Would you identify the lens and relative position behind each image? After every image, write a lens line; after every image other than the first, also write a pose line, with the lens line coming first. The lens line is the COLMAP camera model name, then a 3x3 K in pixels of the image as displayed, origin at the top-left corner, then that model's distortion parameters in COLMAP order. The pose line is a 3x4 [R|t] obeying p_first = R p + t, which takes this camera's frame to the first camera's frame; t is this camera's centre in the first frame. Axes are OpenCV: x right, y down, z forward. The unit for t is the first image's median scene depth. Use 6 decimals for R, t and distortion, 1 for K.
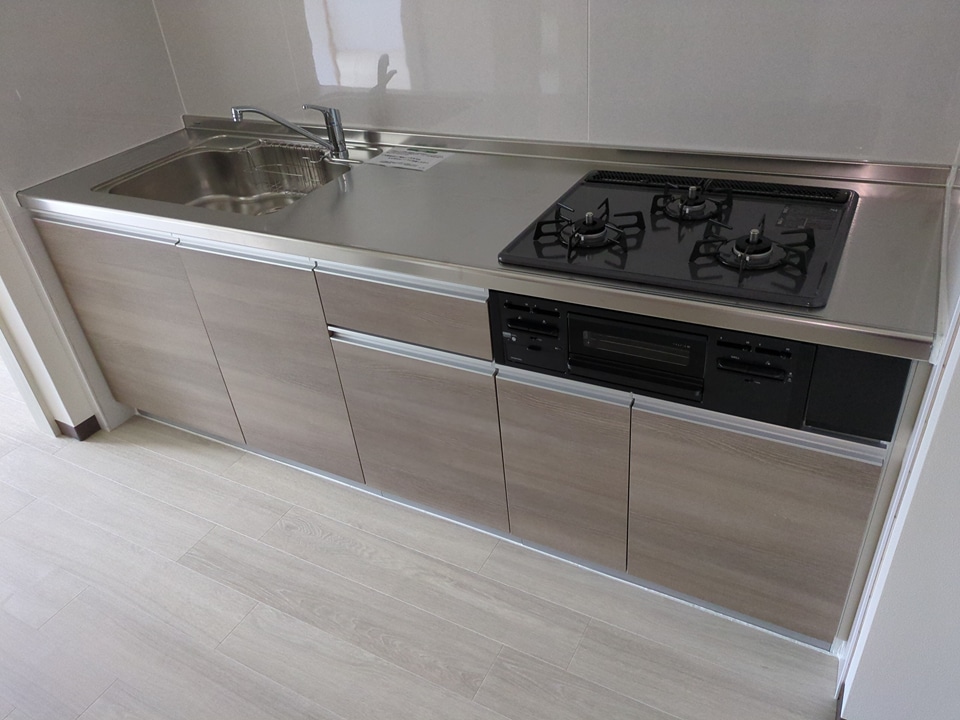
lens RADIAL K [[724.6, 0, 477.0], [0, 724.6, 368.9], [0, 0, 1]] dist [0.030141, -0.029347]
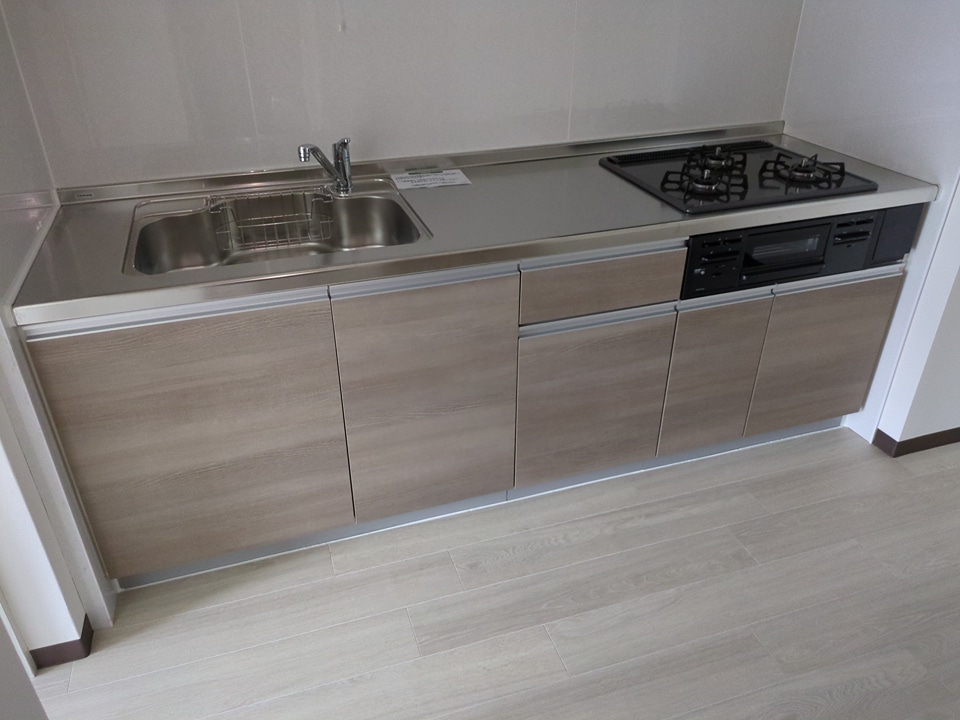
lens RADIAL K [[724.6, 0, 470.6], [0, 724.6, 353.7], [0, 0, 1]] dist [0.030141, -0.029347]
pose [[0.686028, -0.290983, 0.666854, -0.909322], [0.360350, 0.932121, 0.036022, -0.082286], [-0.632070, 0.215588, 0.744318, 0.273186]]
